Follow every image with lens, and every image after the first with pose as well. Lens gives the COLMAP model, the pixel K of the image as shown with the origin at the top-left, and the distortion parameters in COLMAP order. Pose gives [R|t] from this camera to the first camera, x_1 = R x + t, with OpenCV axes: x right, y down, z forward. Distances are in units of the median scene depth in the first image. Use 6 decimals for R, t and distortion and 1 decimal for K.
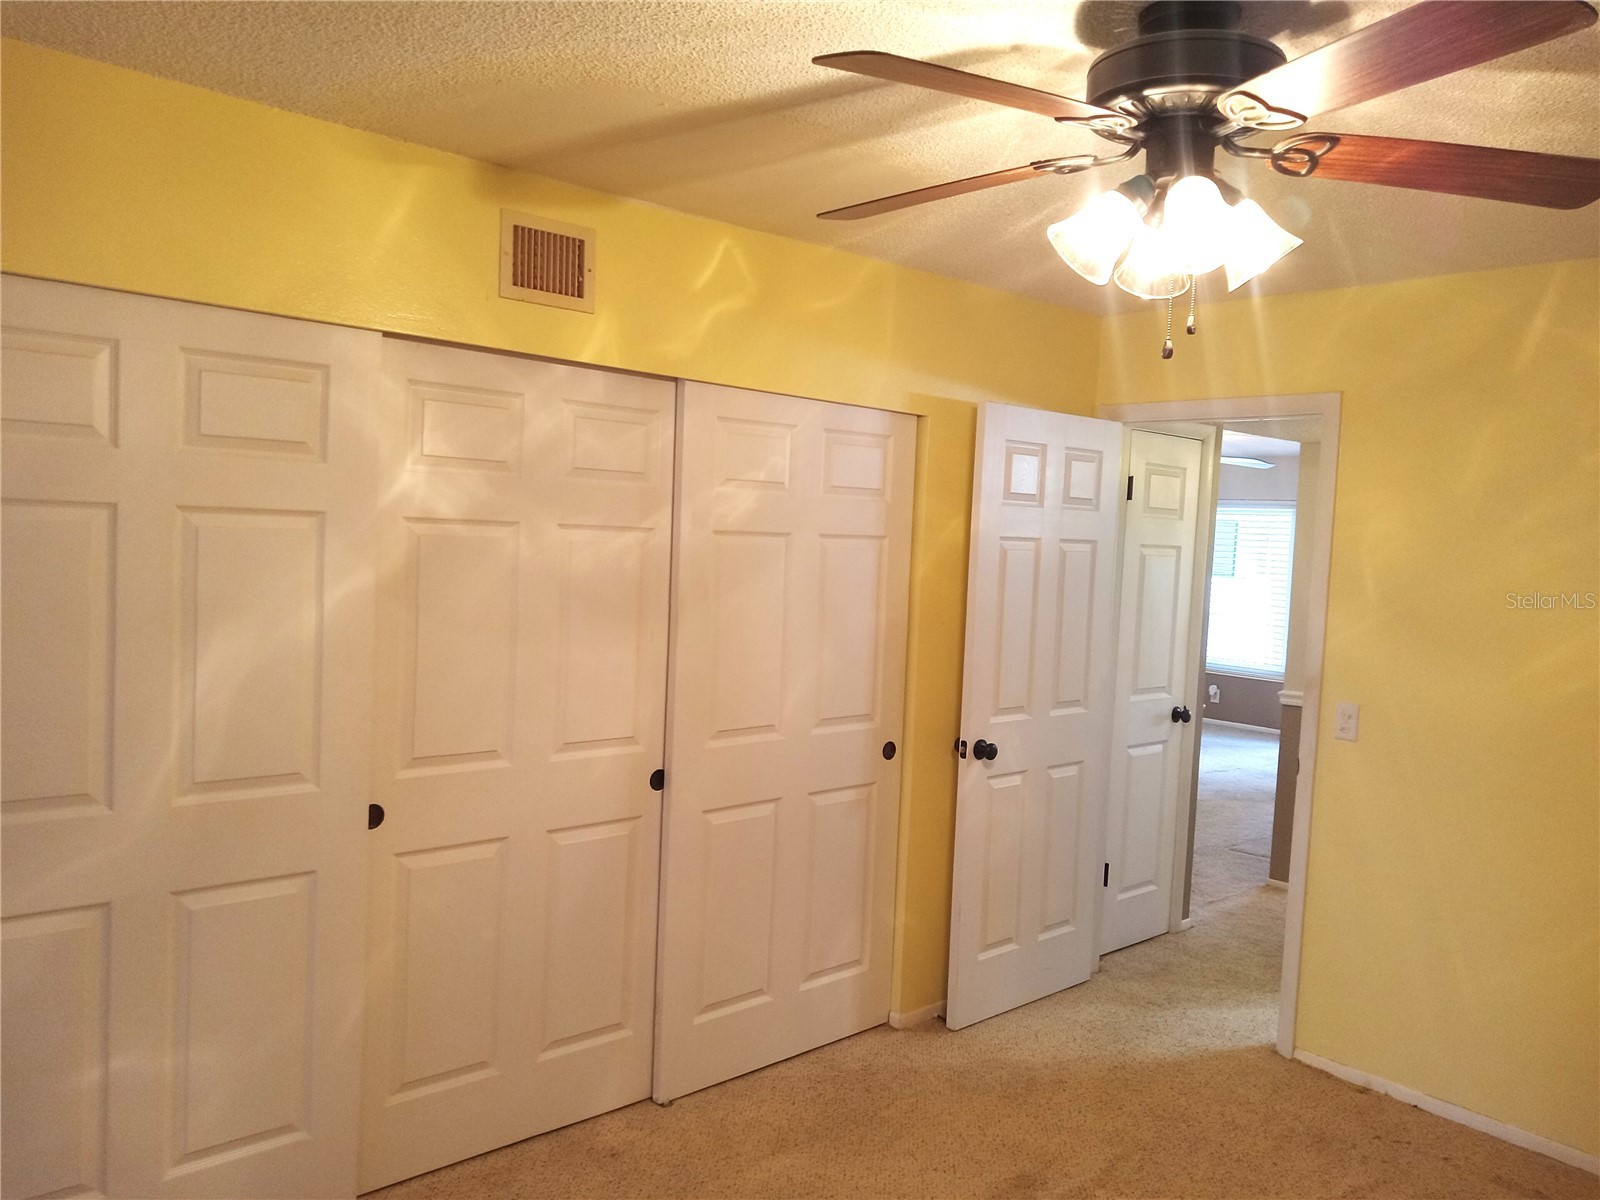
lens RADIAL K [[1189.8, 0, 798.9], [0, 1189.8, 596.8], [0, 0, 1]] dist [0.004120, -0.005653]
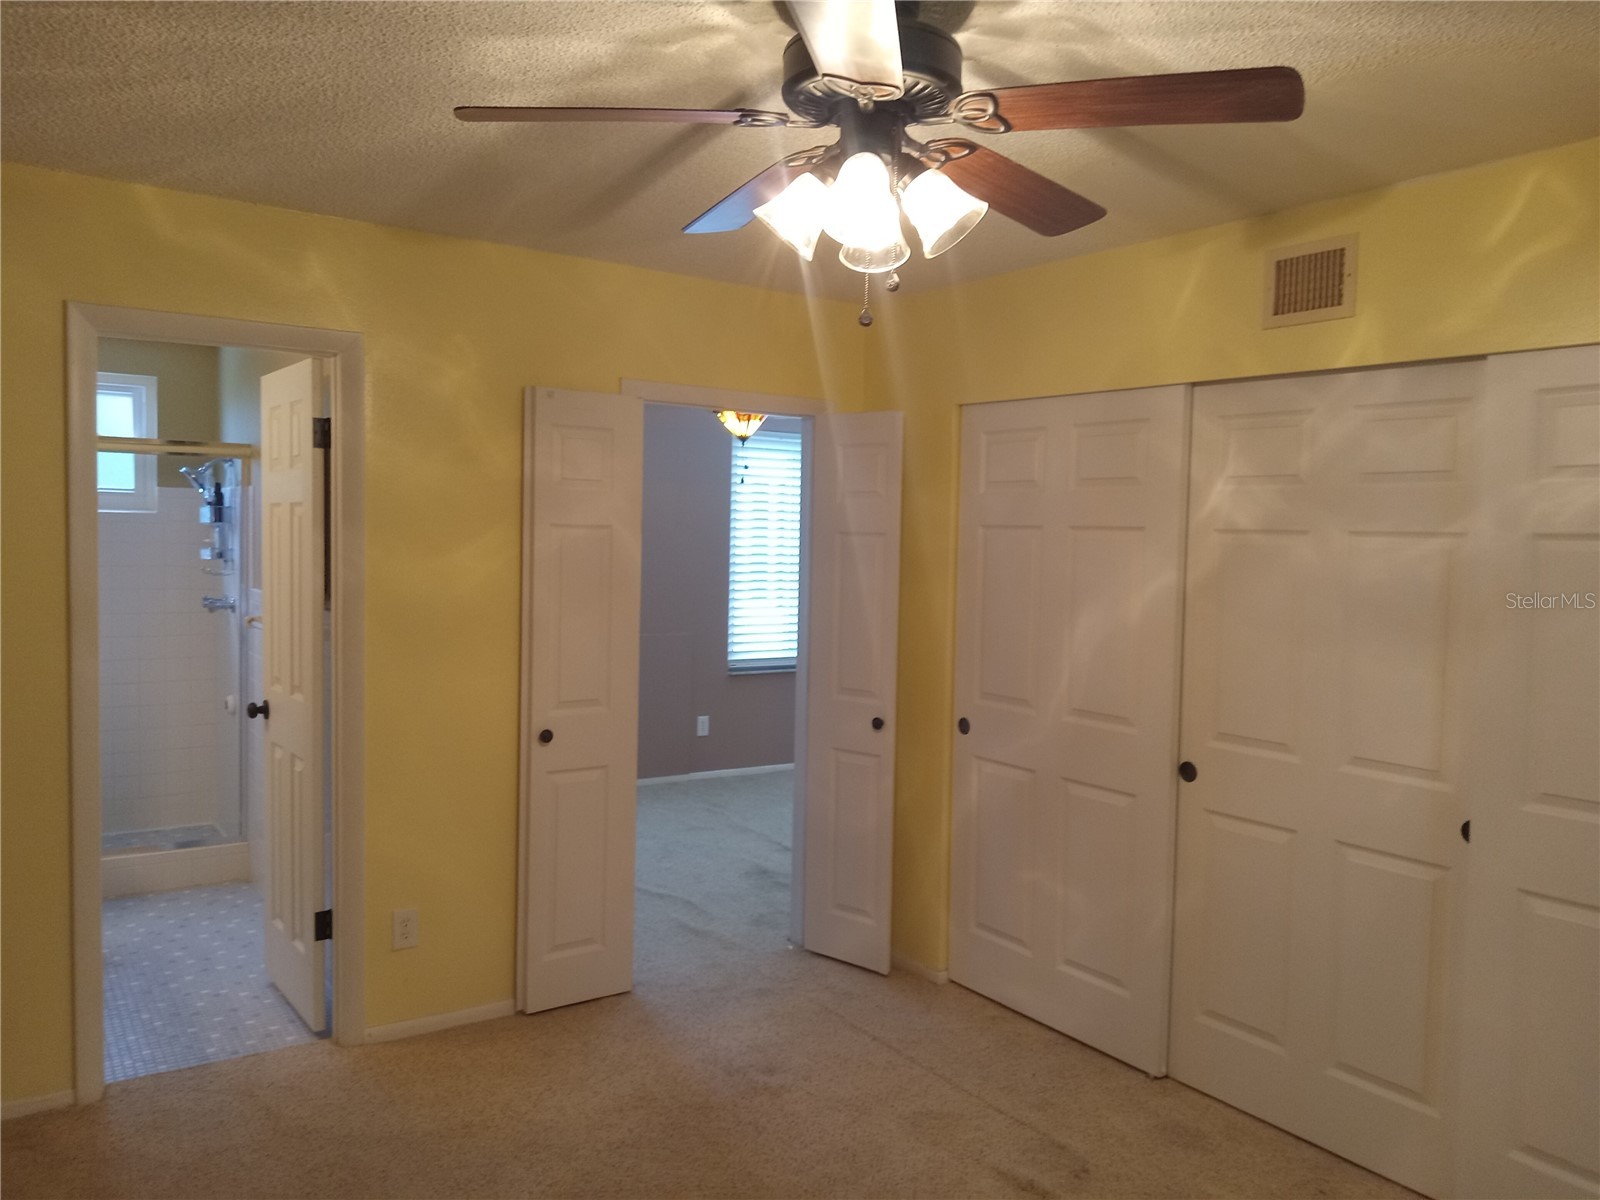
lens RADIAL K [[1189.8, 0, 798.9], [0, 1189.8, 596.8], [0, 0, 1]] dist [0.004120, -0.005653]
pose [[-0.116409, 0.002712, -0.993198, 0.872594], [-0.089217, 0.995925, 0.013176, 0.021905], [0.989186, 0.090144, -0.115692, 0.688059]]
